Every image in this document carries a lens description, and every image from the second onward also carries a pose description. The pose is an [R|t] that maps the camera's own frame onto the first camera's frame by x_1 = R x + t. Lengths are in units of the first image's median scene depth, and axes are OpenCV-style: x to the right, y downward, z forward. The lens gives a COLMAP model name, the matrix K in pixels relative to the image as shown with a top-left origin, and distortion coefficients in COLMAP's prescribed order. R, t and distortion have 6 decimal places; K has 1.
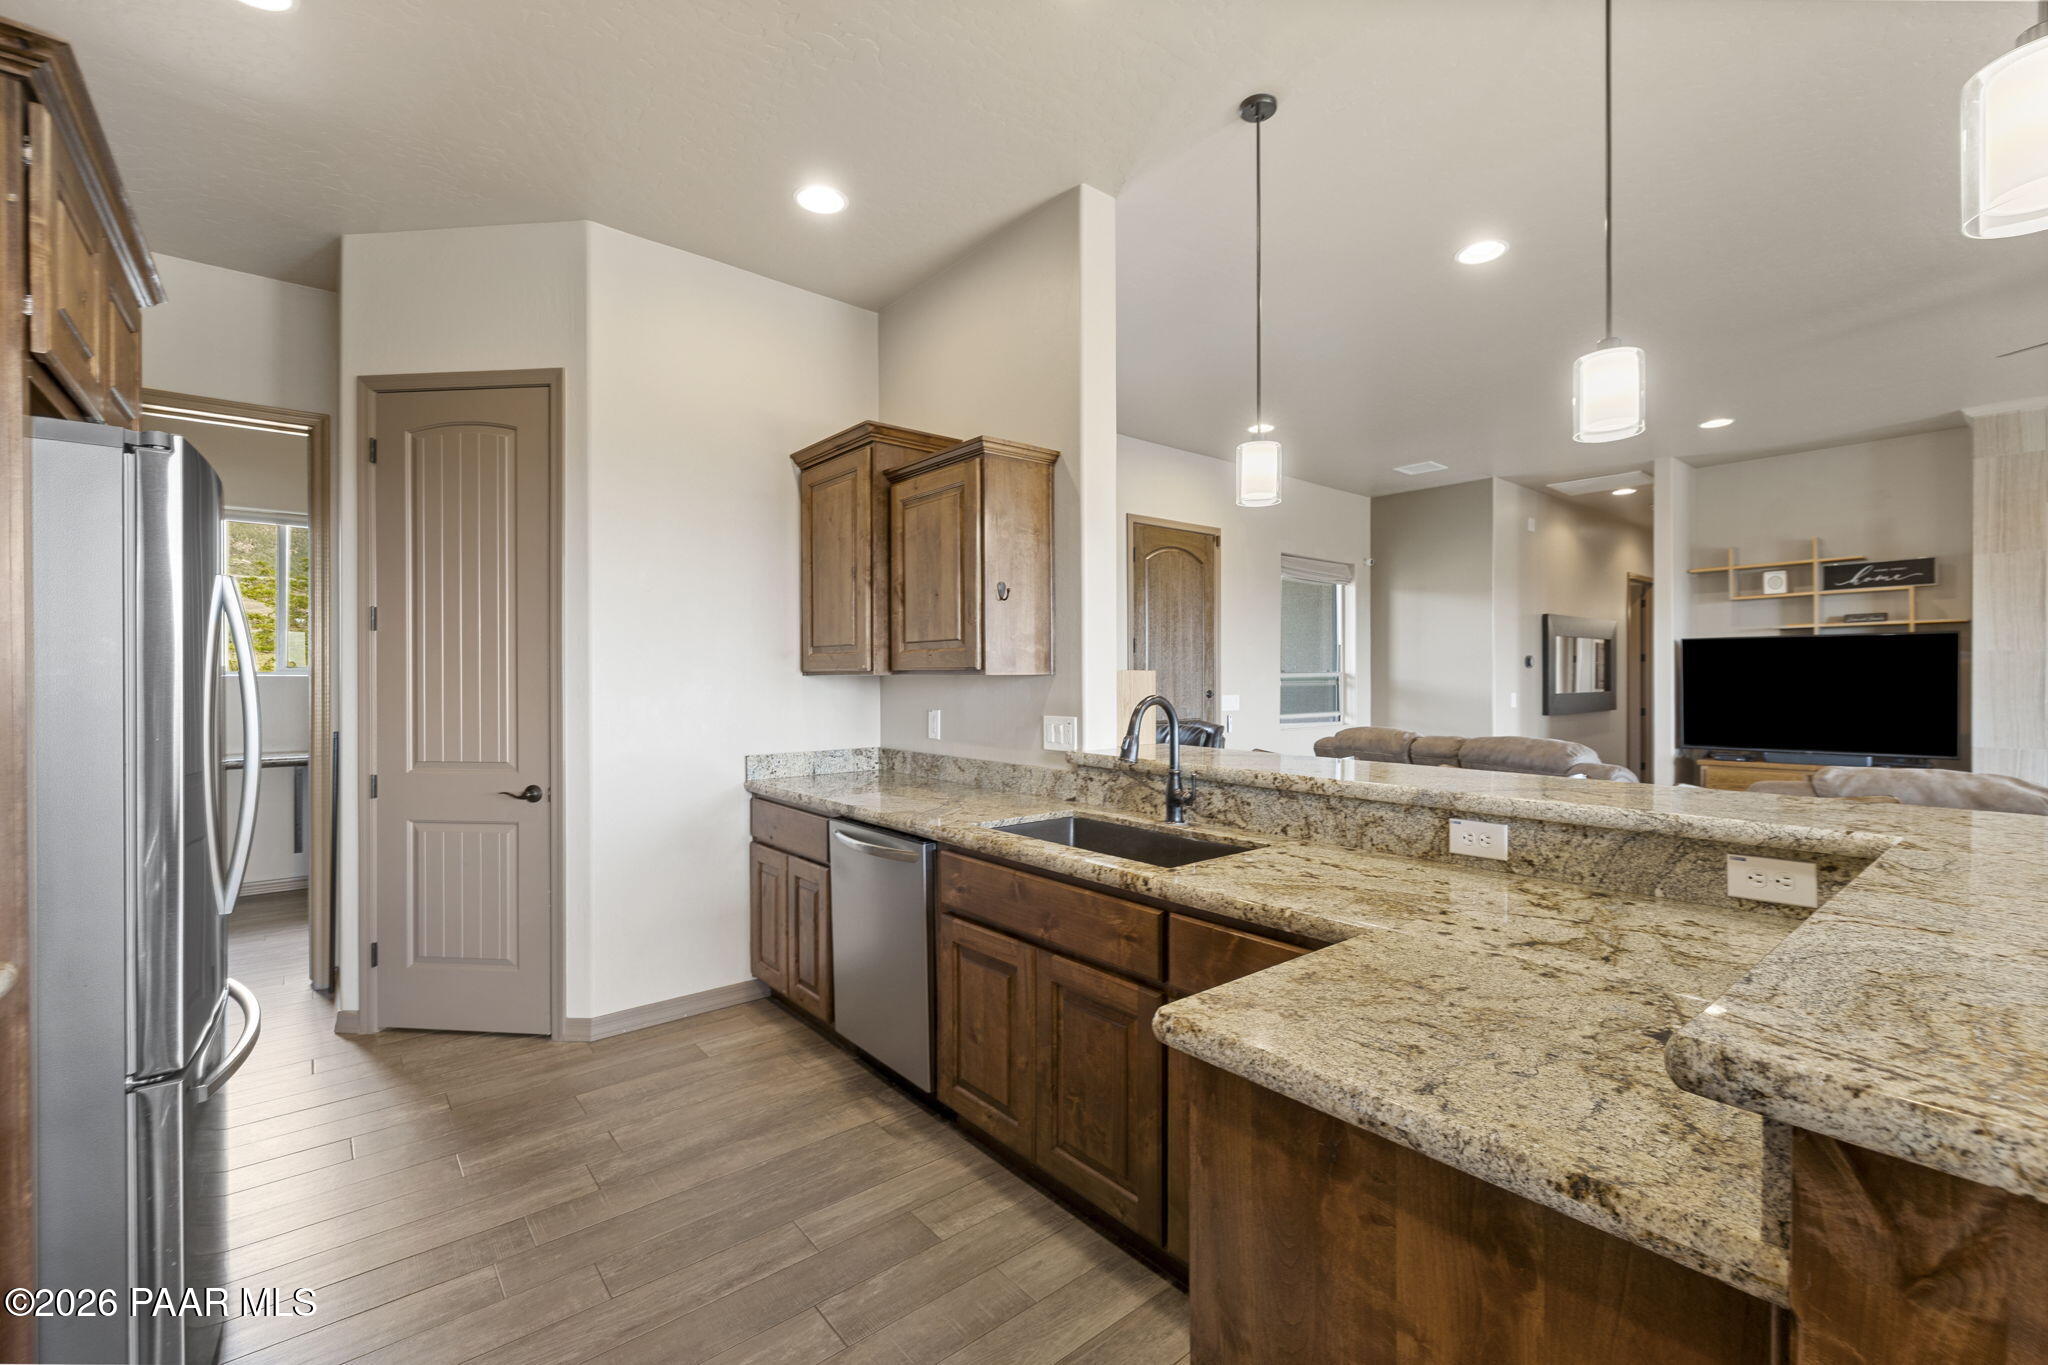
lens RADIAL K [[871.6, 0, 1035.9], [0, 871.6, 679.9], [0, 0, 1]] dist [0.001613, 0.000531]
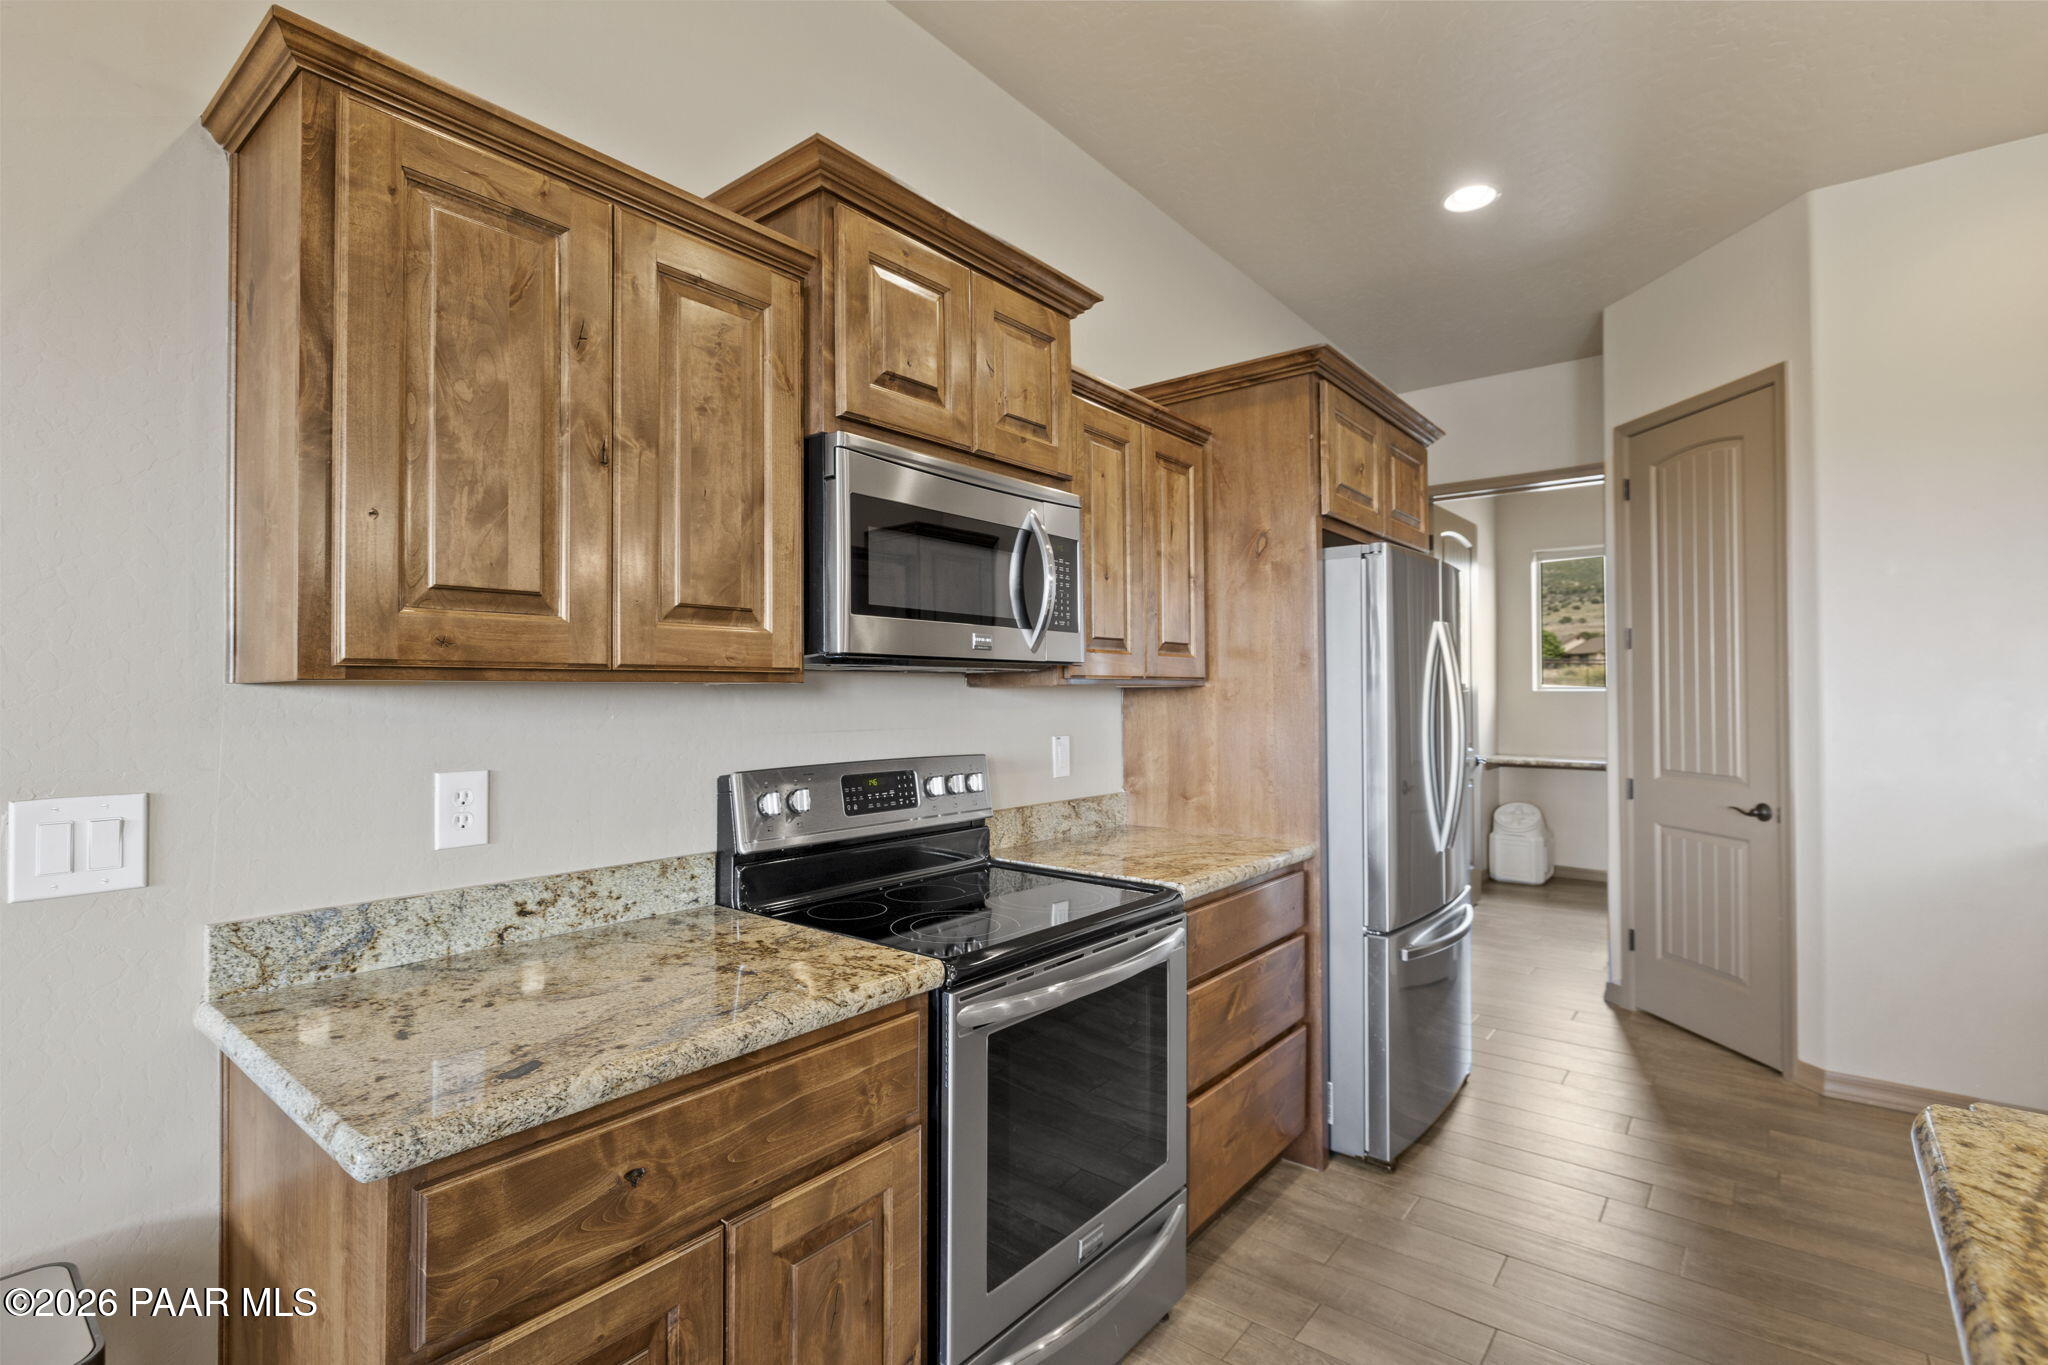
lens RADIAL K [[953.9, 0, 1019.1], [0, 953.9, 676.4], [0, 0, 1]] dist [-0.002342, -0.000033]
pose [[0.193240, -0.018105, -0.980985, 0.294714], [0.000511, 0.999831, -0.018352, 0.000168], [0.981151, 0.003045, 0.193216, -0.004902]]
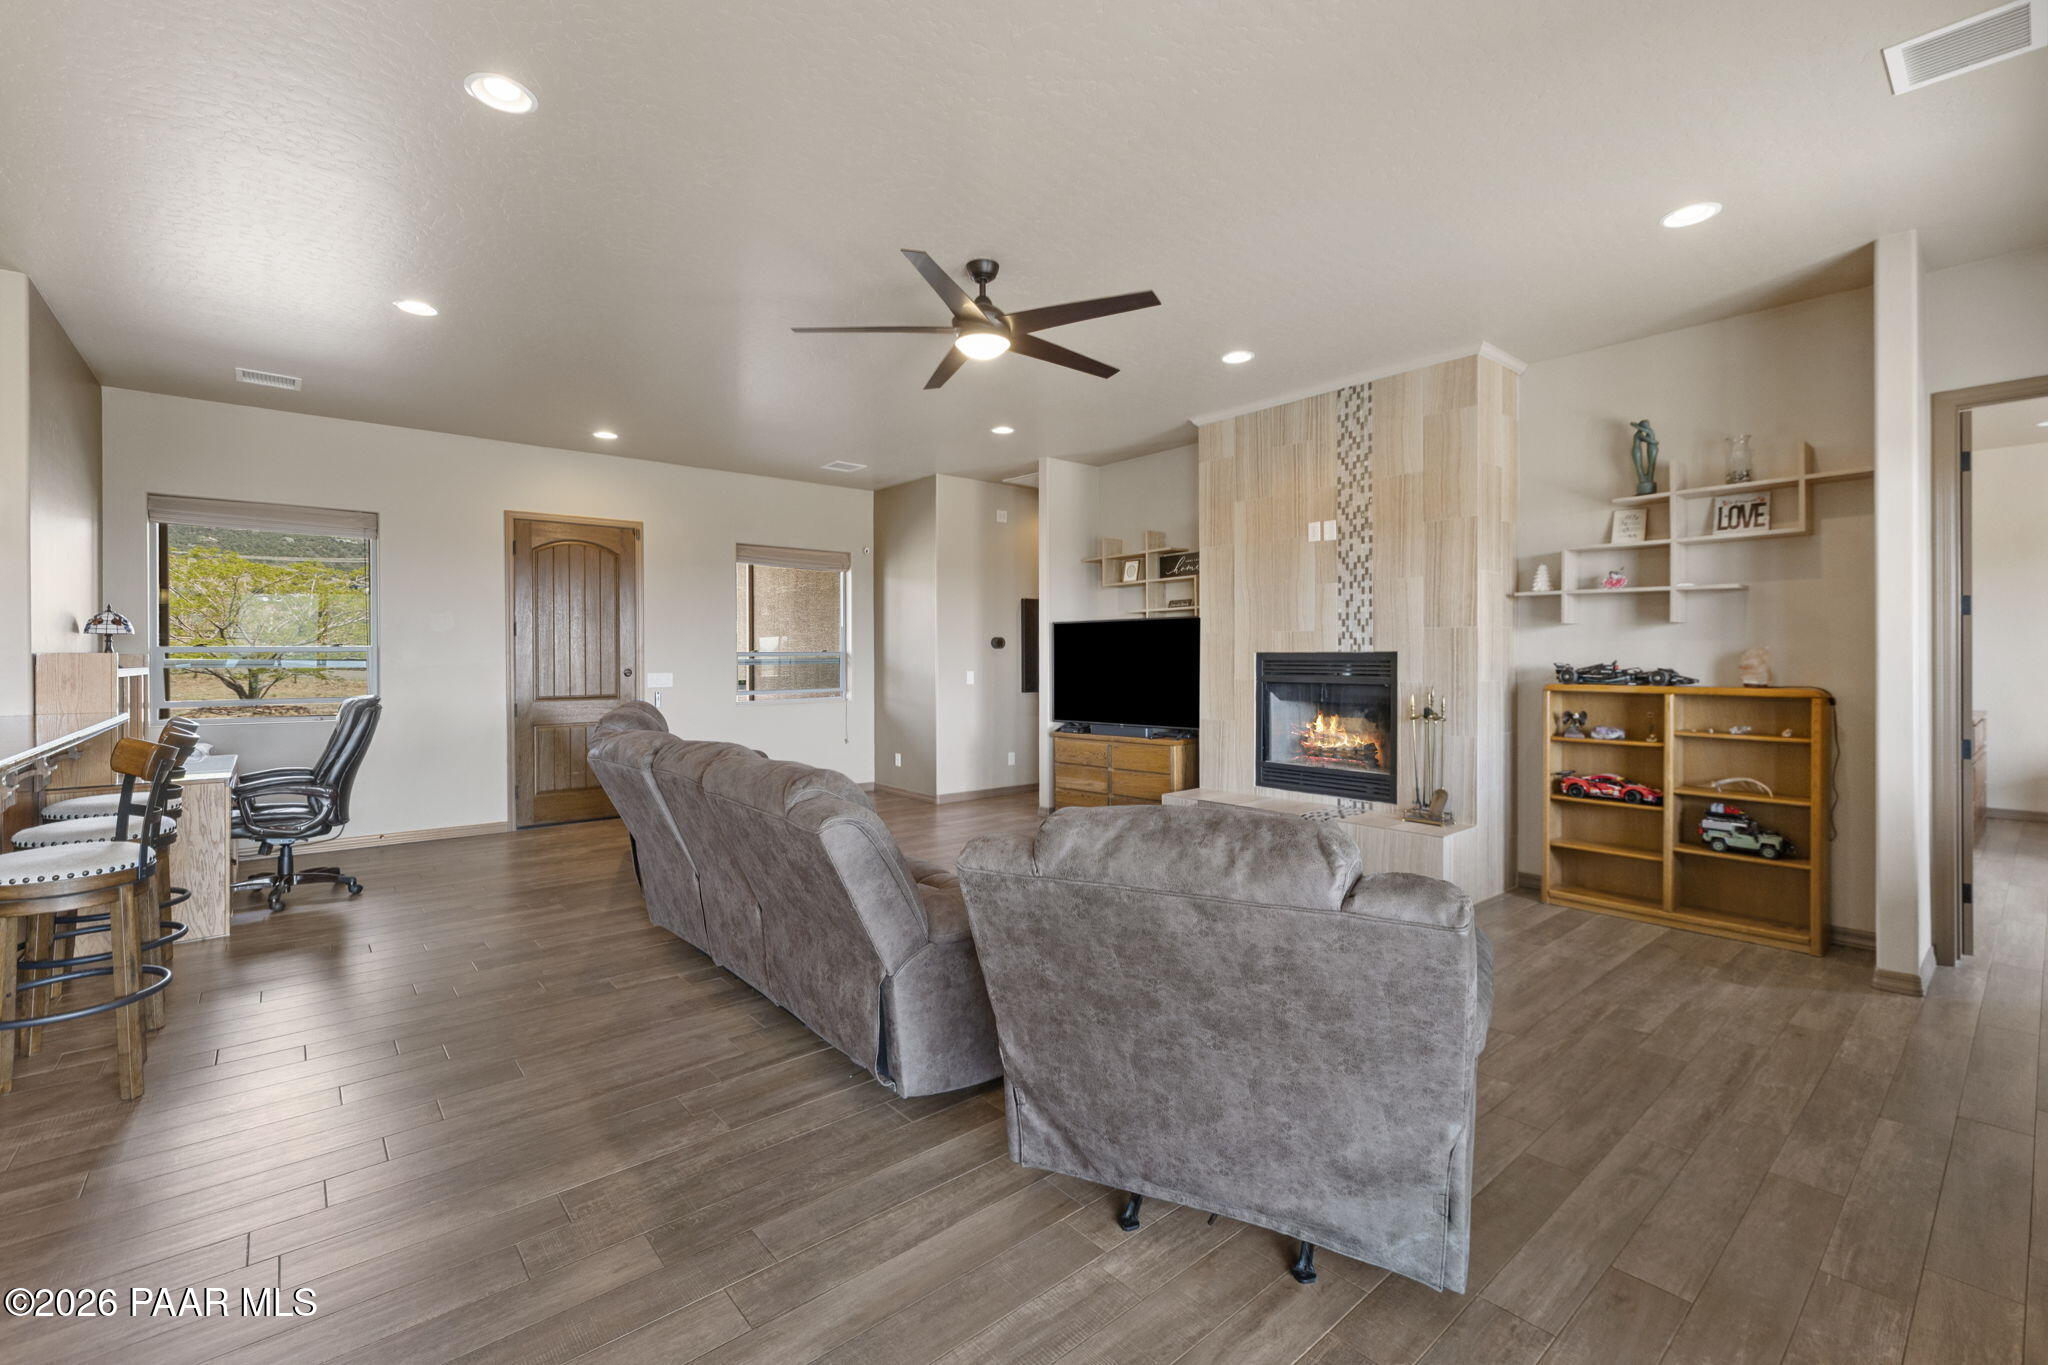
lens RADIAL K [[871.6, 0, 1001.6], [0, 871.6, 657.2], [0, 0, 1]] dist [0.001613, 0.000531]
pose [[0.999961, -0.000157, -0.008794, 1.447013], [0.000141, 0.999998, -0.001913, -0.001338], [0.008794, 0.001912, 0.999960, -0.215140]]
